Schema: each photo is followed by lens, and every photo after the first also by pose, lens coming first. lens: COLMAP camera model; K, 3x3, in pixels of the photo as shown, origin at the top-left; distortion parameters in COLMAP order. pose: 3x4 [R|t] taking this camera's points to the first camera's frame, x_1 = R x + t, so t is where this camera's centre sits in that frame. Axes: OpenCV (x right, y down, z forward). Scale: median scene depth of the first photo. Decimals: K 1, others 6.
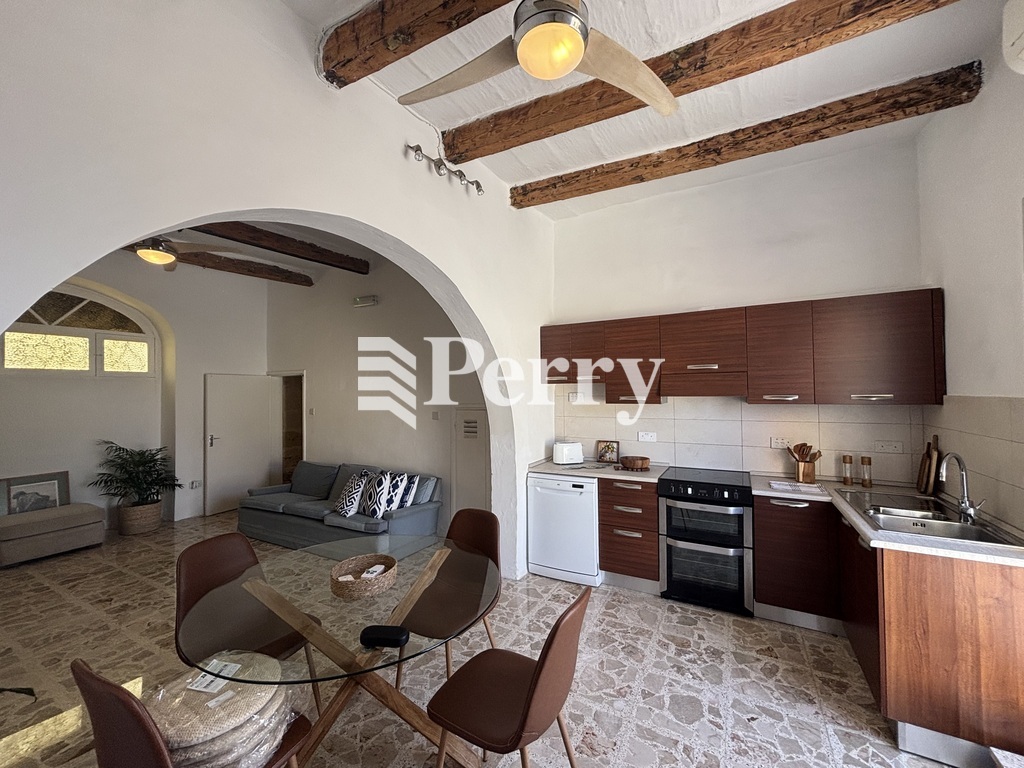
lens RADIAL K [[412.5, 0, 514.6], [0, 412.5, 384.9], [0, 0, 1]] dist [0.000534, 0.000032]
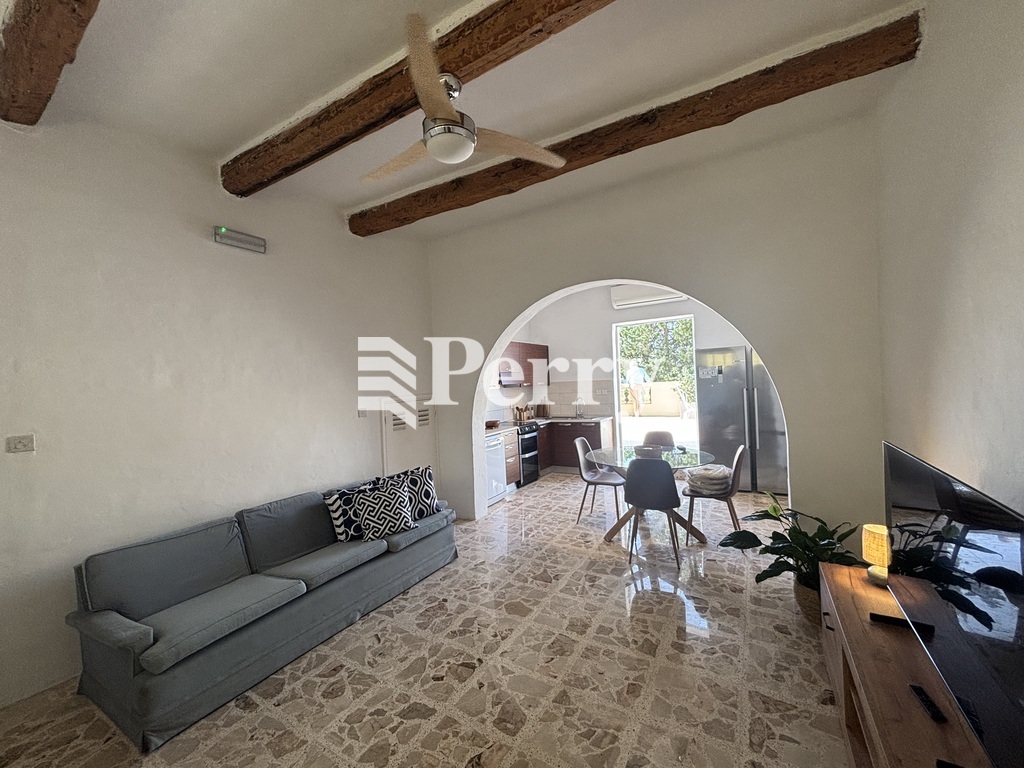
lens RADIAL K [[412.5, 0, 511.5], [0, 412.5, 383.1], [0, 0, 1]] dist [0.000534, 0.000032]
pose [[0.041712, 0.004489, 0.999120, -1.418548], [0.030120, 0.999530, -0.005748, 0.036588], [-0.998676, 0.030333, 0.041557, 0.860066]]
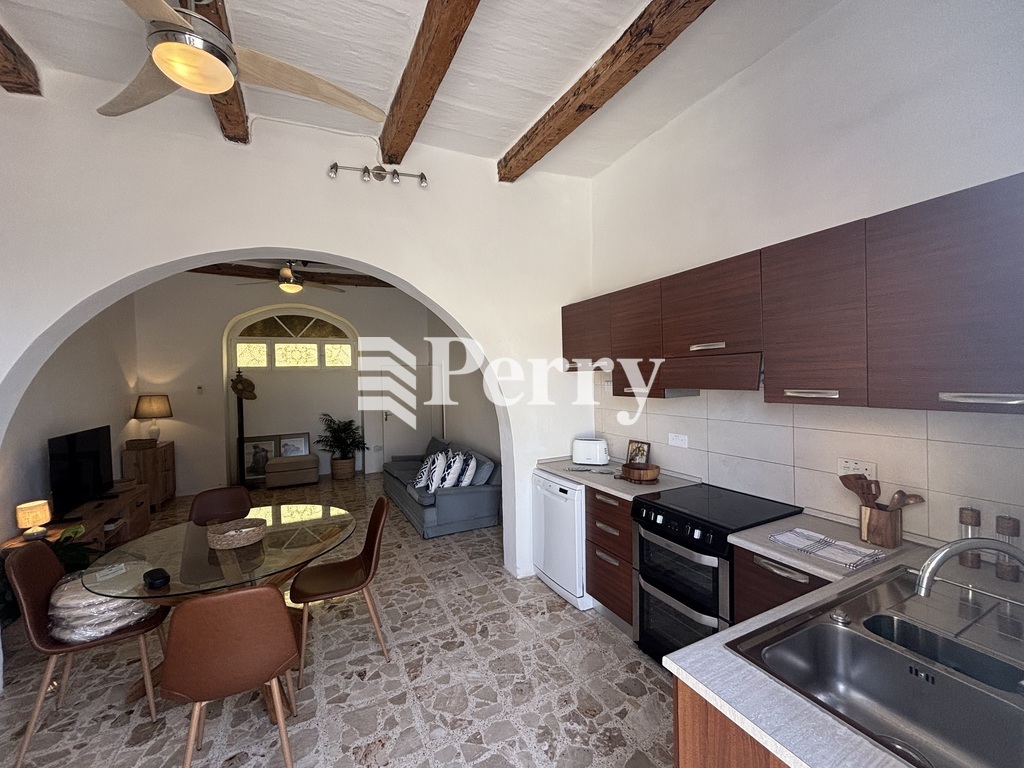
lens RADIAL K [[412.5, 0, 508.9], [0, 412.5, 384.6], [0, 0, 1]] dist [0.000534, 0.000032]
pose [[0.824587, 0.002349, -0.565731, 0.541558], [0.025620, 0.998810, 0.041490, -0.016625], [0.565155, -0.048706, 0.823546, 0.227031]]
